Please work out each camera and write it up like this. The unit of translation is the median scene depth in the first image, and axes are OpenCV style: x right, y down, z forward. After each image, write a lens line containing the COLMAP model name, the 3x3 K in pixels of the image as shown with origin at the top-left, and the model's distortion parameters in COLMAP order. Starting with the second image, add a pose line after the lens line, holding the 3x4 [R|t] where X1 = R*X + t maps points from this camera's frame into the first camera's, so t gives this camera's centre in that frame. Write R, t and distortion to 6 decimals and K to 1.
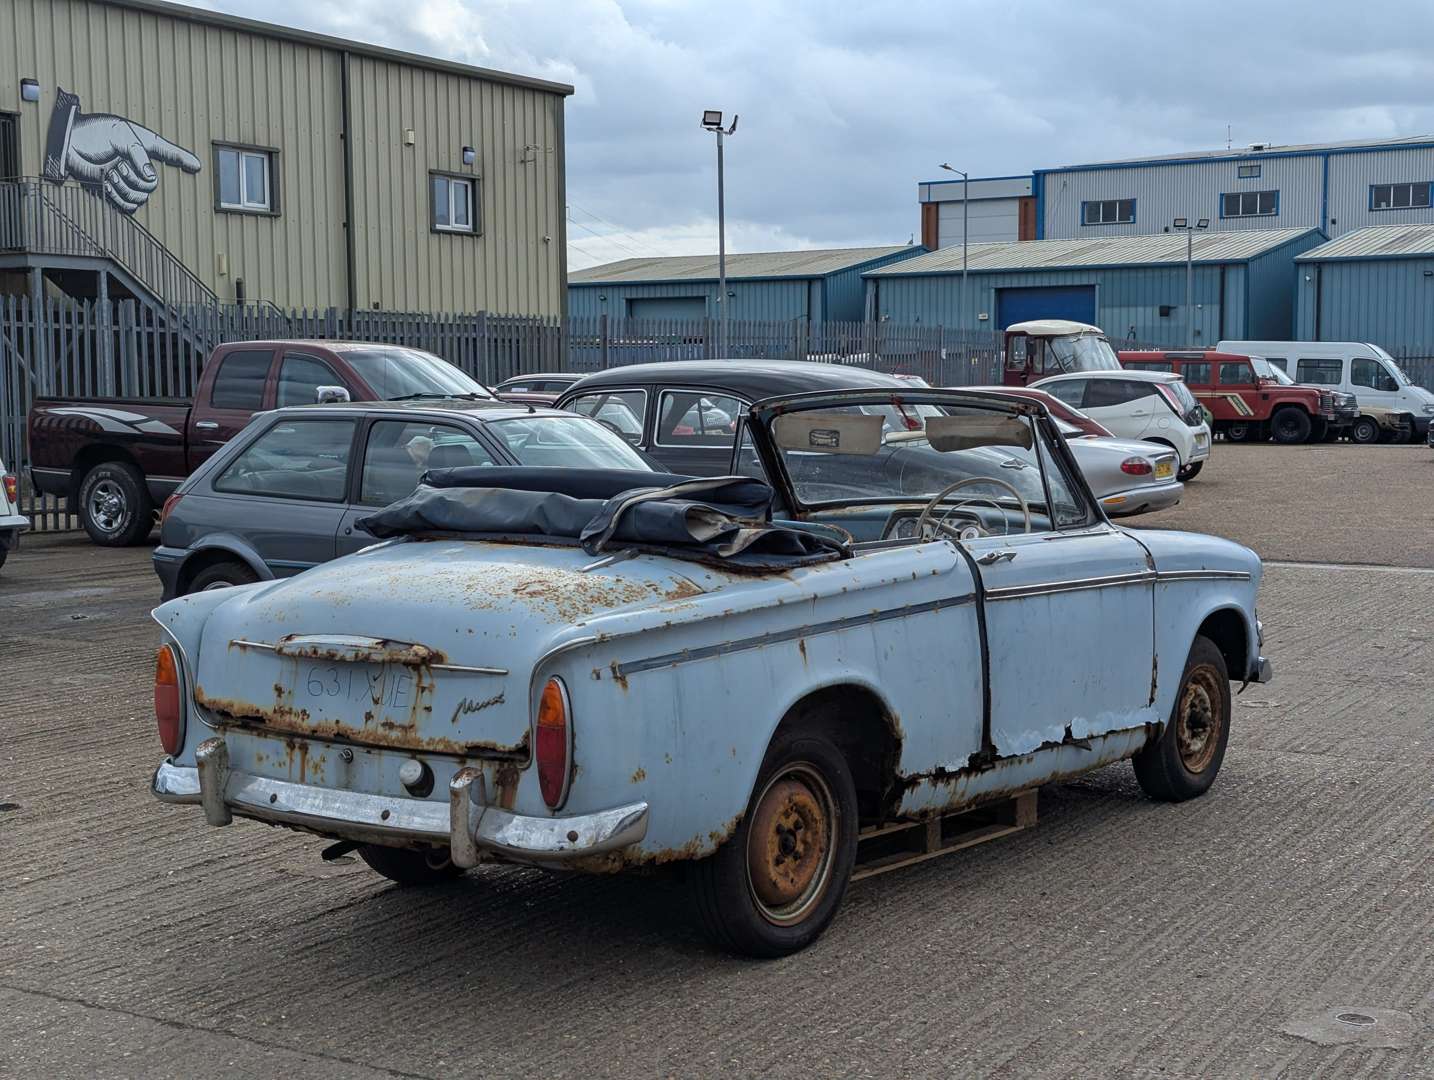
lens RADIAL K [[1994.3, 0, 708.6], [0, 1994.3, 539.5], [0, 0, 1]] dist [0.180418, -0.575815]
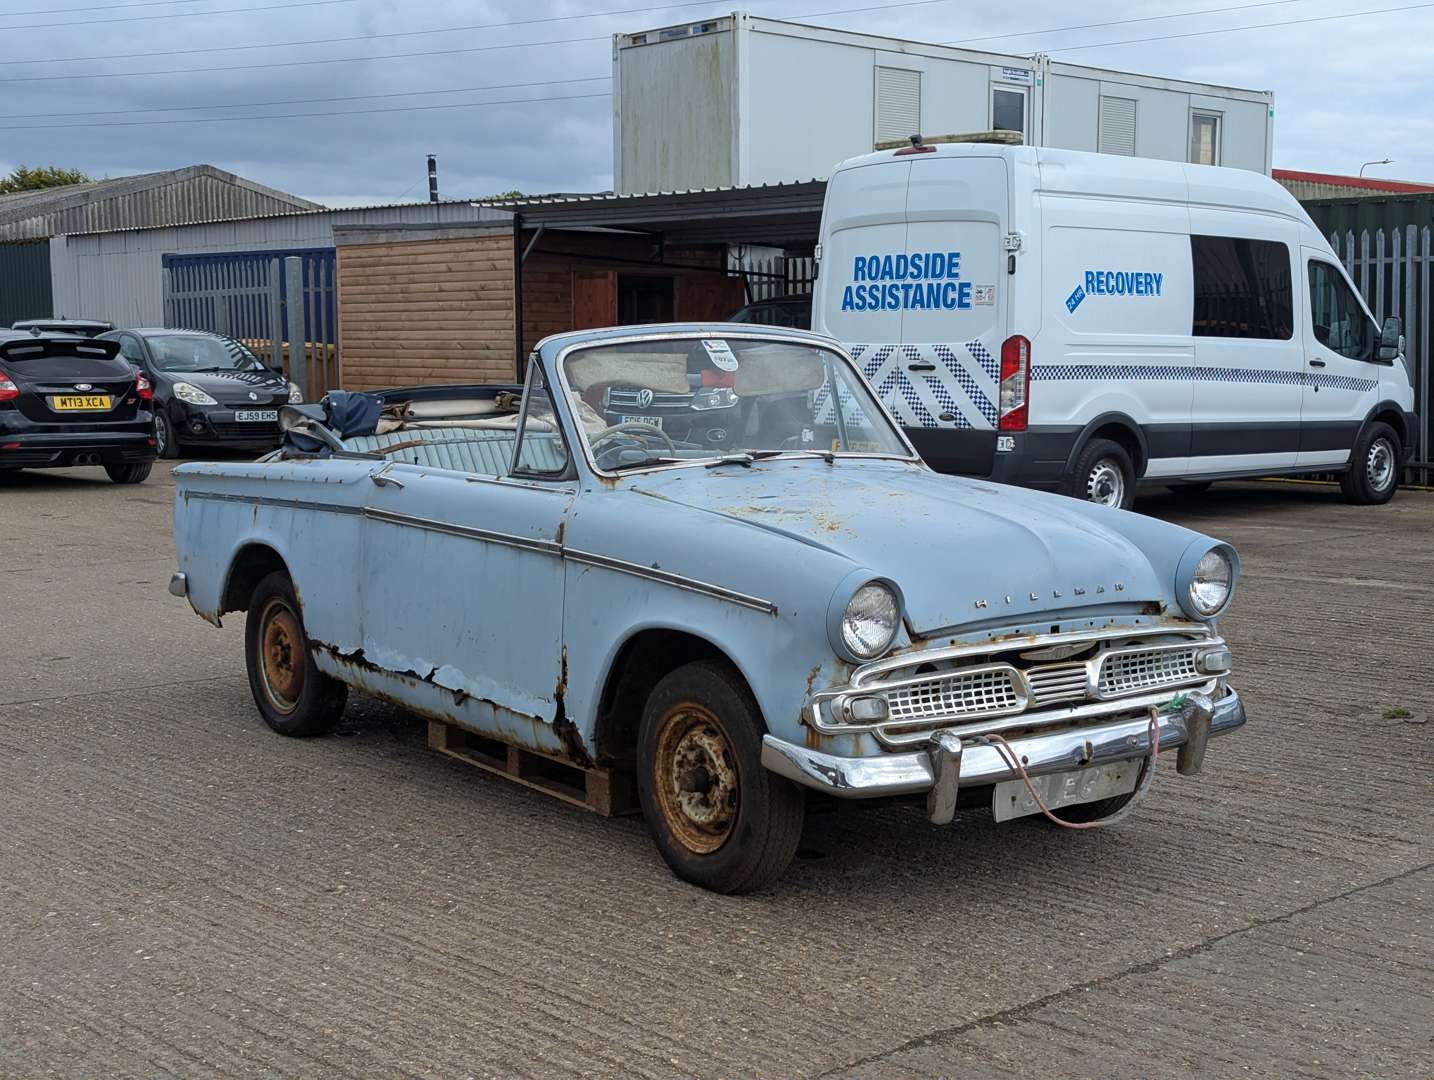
lens RADIAL K [[1994.3, 0, 708.6], [0, 1994.3, 539.5], [0, 0, 1]] dist [0.180418, -0.575815]
pose [[-0.277115, 0.097445, -0.955883, 1.225669], [-0.069599, 0.990195, 0.121120, -0.111527], [0.958313, 0.100093, -0.267616, 1.577849]]
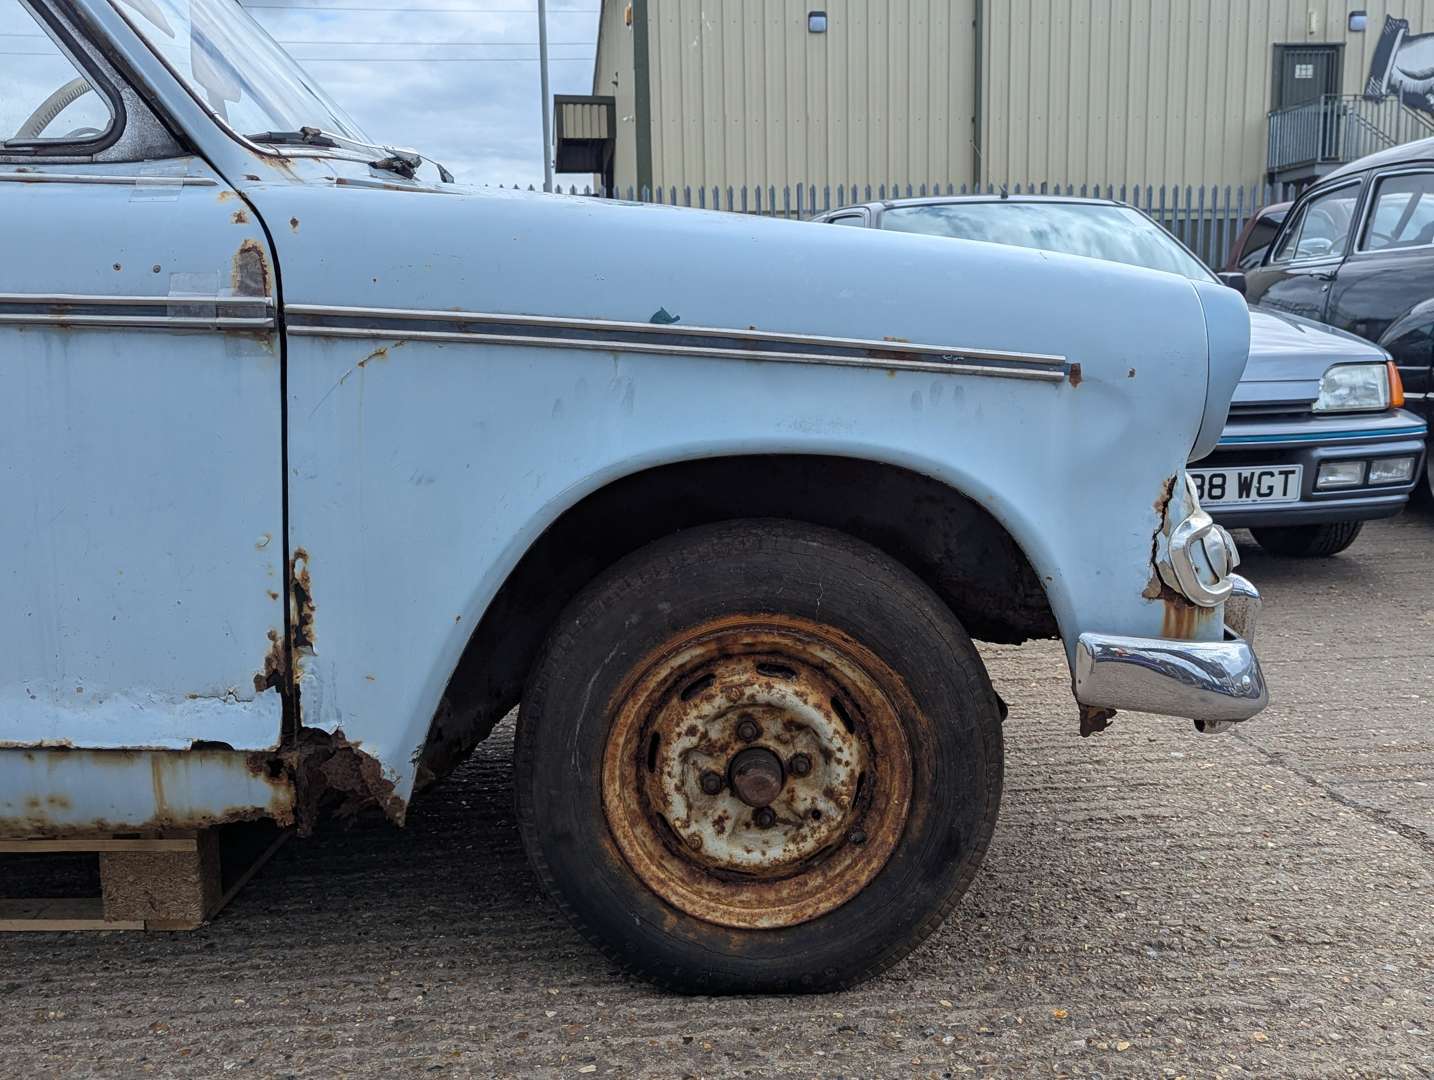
lens RADIAL K [[1404.4, 0, 711.1], [0, 1404.4, 541.7], [0, 0, 1]] dist [0.079945, -0.087109]
pose [[0.619352, 0.111535, -0.777150, 0.556249], [-0.049753, 0.993444, 0.102926, 0.034342], [0.783535, -0.025082, 0.620841, 1.125050]]
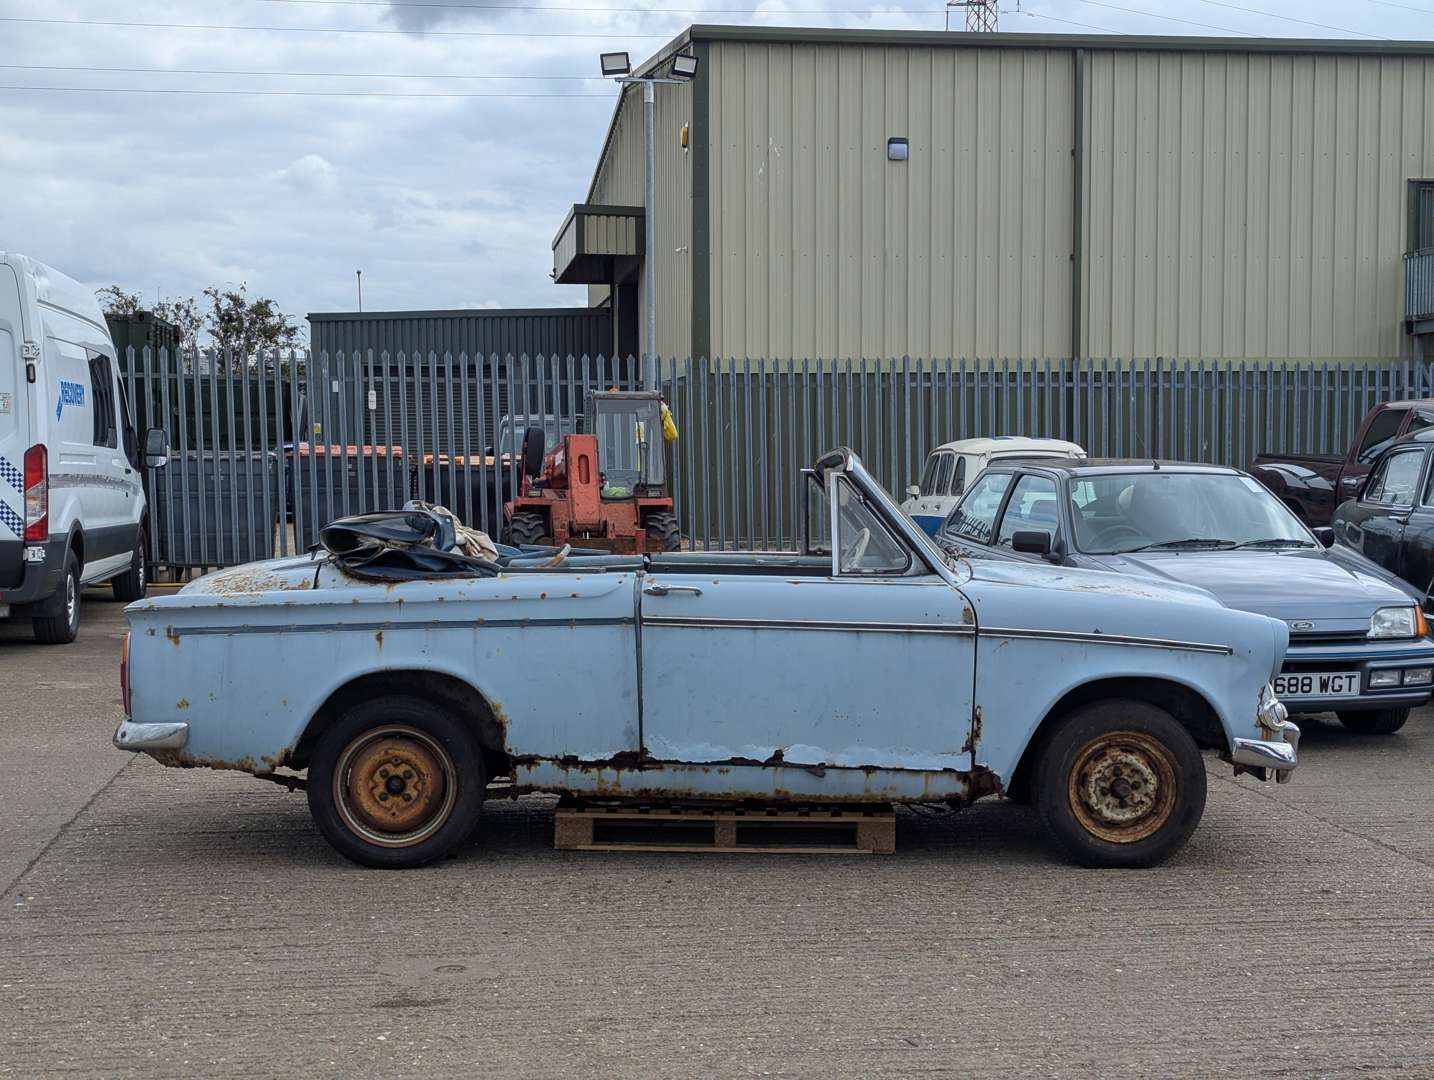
lens RADIAL K [[1994.3, 0, 708.6], [0, 1994.3, 539.5], [0, 0, 1]] dist [0.180418, -0.575815]
pose [[0.635098, 0.042389, -0.771268, 1.146283], [-0.064100, 0.997941, 0.002064, -0.026823], [0.769767, 0.048128, 0.636508, 0.290949]]
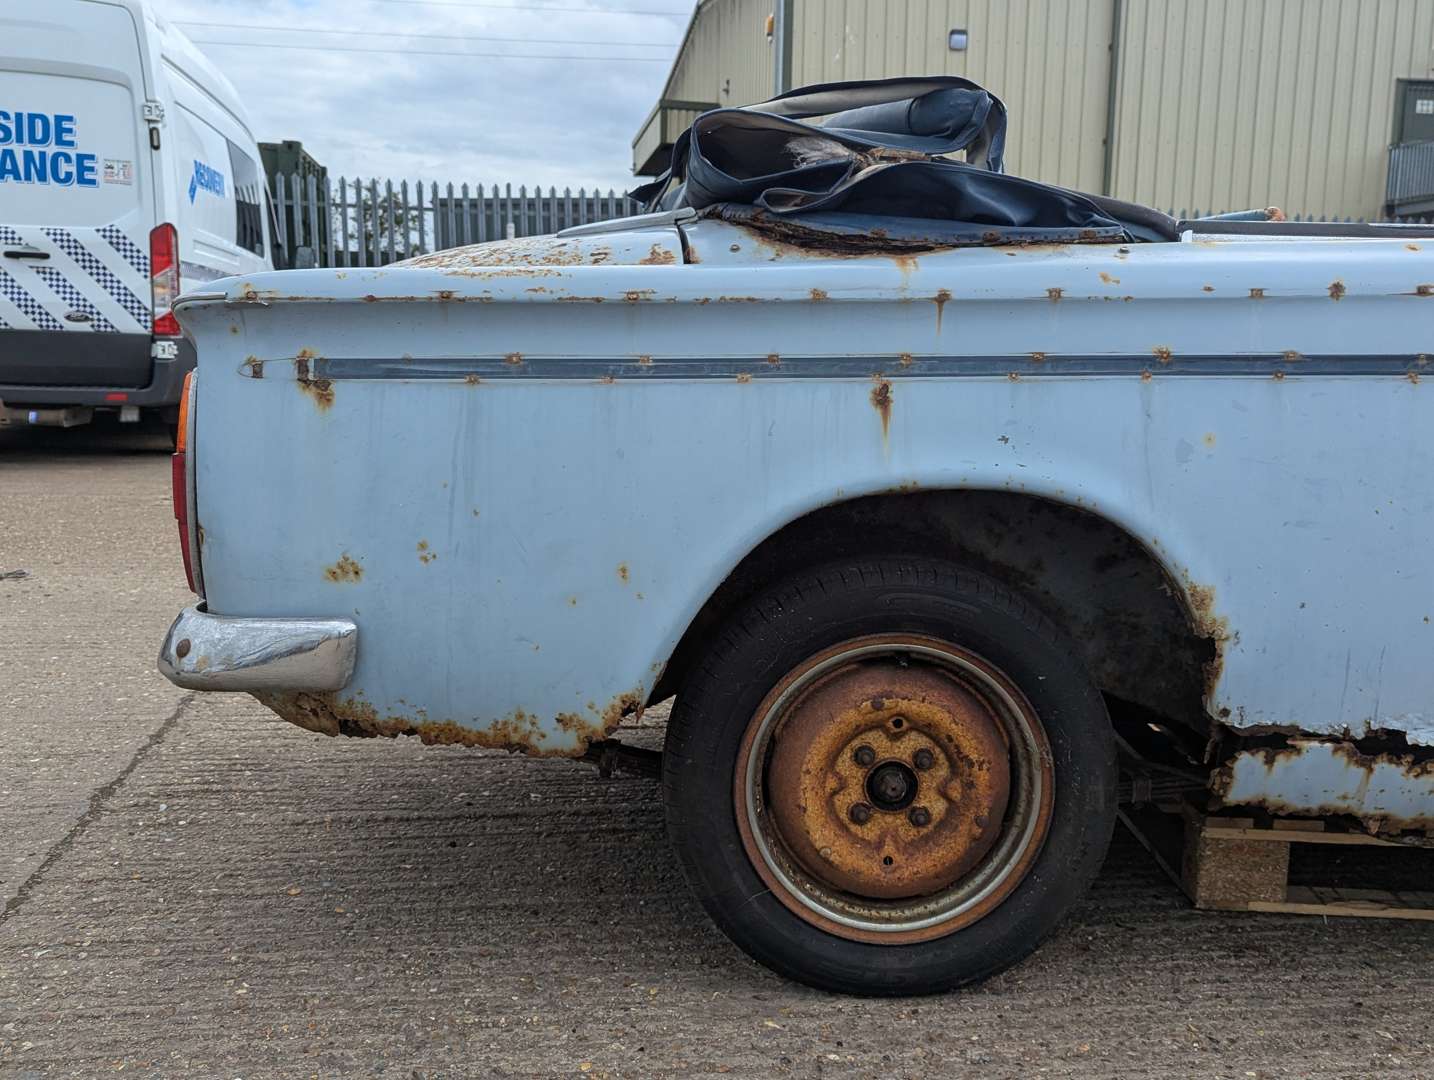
lens RADIAL K [[1404.4, 0, 711.1], [0, 1404.4, 541.7], [0, 0, 1]] dist [0.079945, -0.087109]
pose [[0.638692, 0.129179, -0.758542, 0.265541], [-0.082750, 0.991621, 0.099196, 0.054589], [0.765000, -0.000586, 0.644030, 0.702158]]
